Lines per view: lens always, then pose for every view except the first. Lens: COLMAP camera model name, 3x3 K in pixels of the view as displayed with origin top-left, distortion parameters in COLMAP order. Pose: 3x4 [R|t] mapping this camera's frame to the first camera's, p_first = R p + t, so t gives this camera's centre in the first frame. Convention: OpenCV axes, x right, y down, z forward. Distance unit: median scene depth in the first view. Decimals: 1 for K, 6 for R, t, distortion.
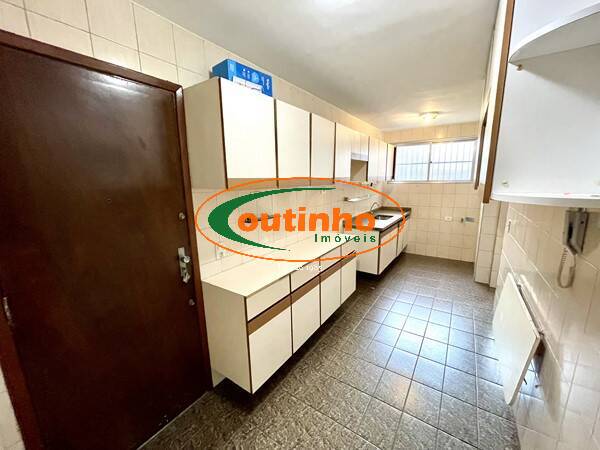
lens RADIAL K [[242.1, 0, 301.7], [0, 242.1, 225.1], [0, 0, 1]] dist [0.002094, 0.000380]
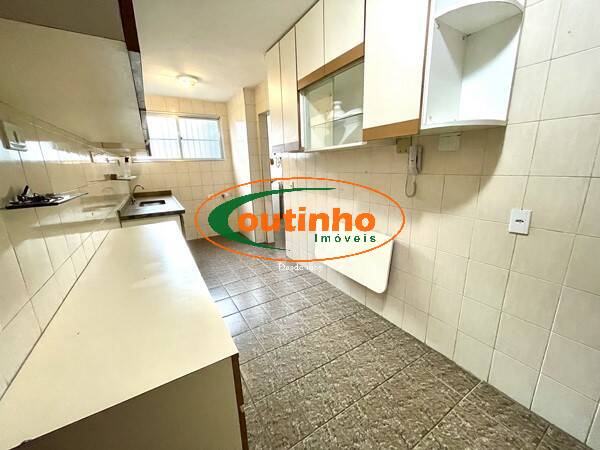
lens RADIAL K [[242.1, 0, 301.7], [0, 242.1, 225.1], [0, 0, 1]] dist [0.002094, 0.000380]
pose [[0.421358, -0.223671, 0.878879, -0.209749], [0.198548, 0.968350, 0.151251, 0.015920], [-0.884893, 0.110769, 0.452431, 0.289020]]
